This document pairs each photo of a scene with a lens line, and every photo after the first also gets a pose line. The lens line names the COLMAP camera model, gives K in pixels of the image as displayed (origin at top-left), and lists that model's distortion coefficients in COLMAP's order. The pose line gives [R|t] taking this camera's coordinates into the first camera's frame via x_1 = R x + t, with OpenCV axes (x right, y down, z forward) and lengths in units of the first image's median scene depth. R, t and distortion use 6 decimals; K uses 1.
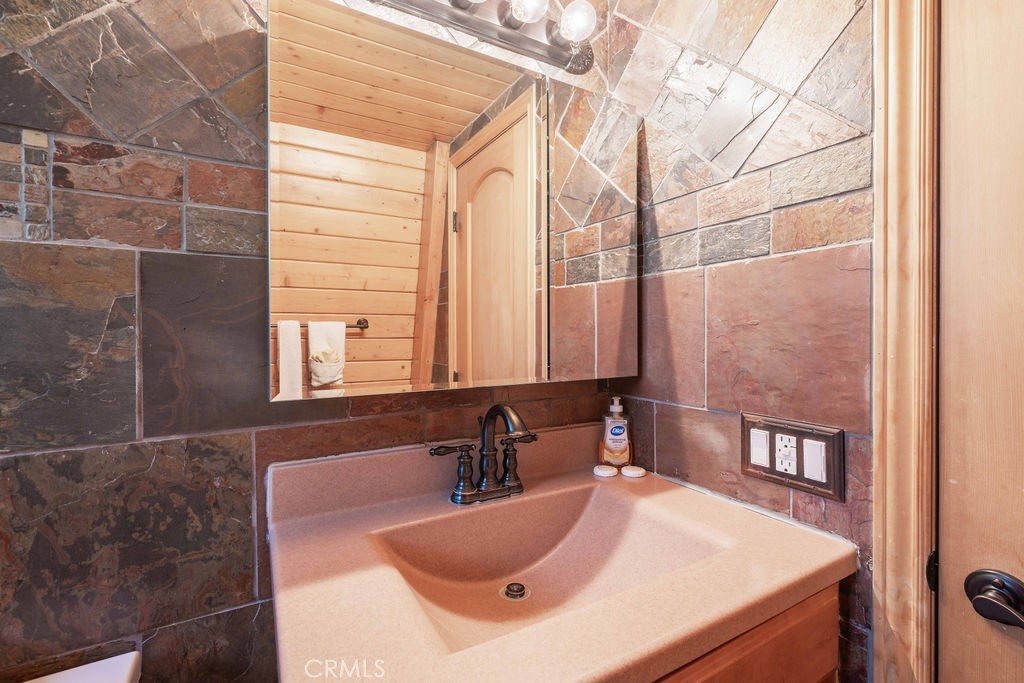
lens RADIAL K [[437.0, 0, 508.5], [0, 437.0, 339.5], [0, 0, 1]] dist [0.004115, 0.000495]
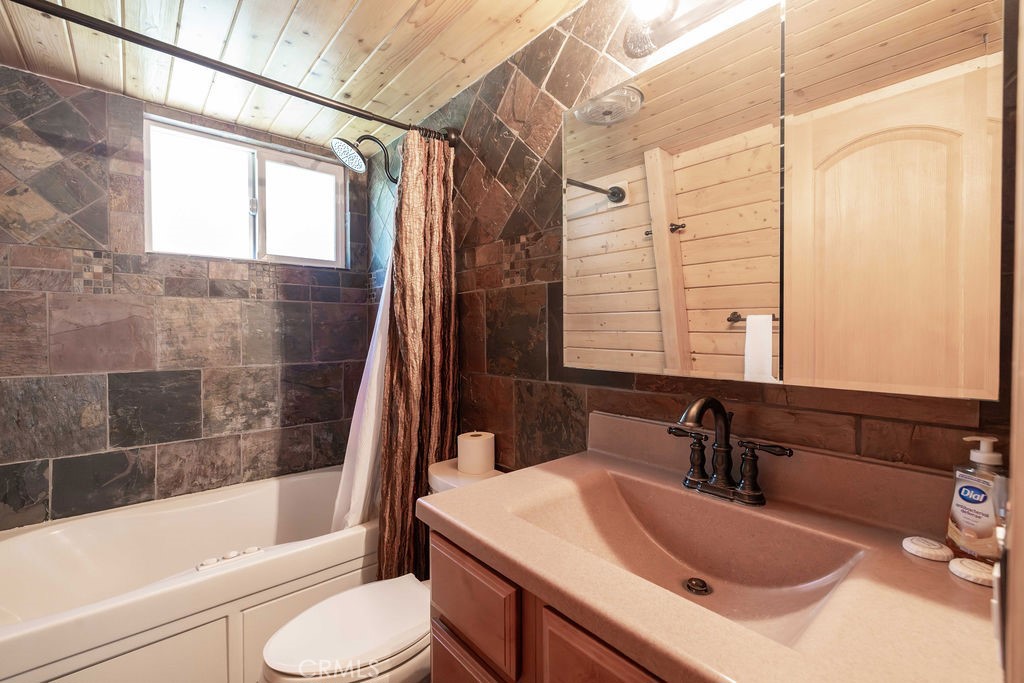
lens RADIAL K [[437.0, 0, 507.0], [0, 437.0, 336.0], [0, 0, 1]] dist [0.004115, 0.000495]
pose [[0.215272, 0.024402, -0.976249, 0.837471], [-0.002408, 0.999698, 0.024457, -0.014773], [0.976551, -0.002914, 0.215266, 0.347607]]
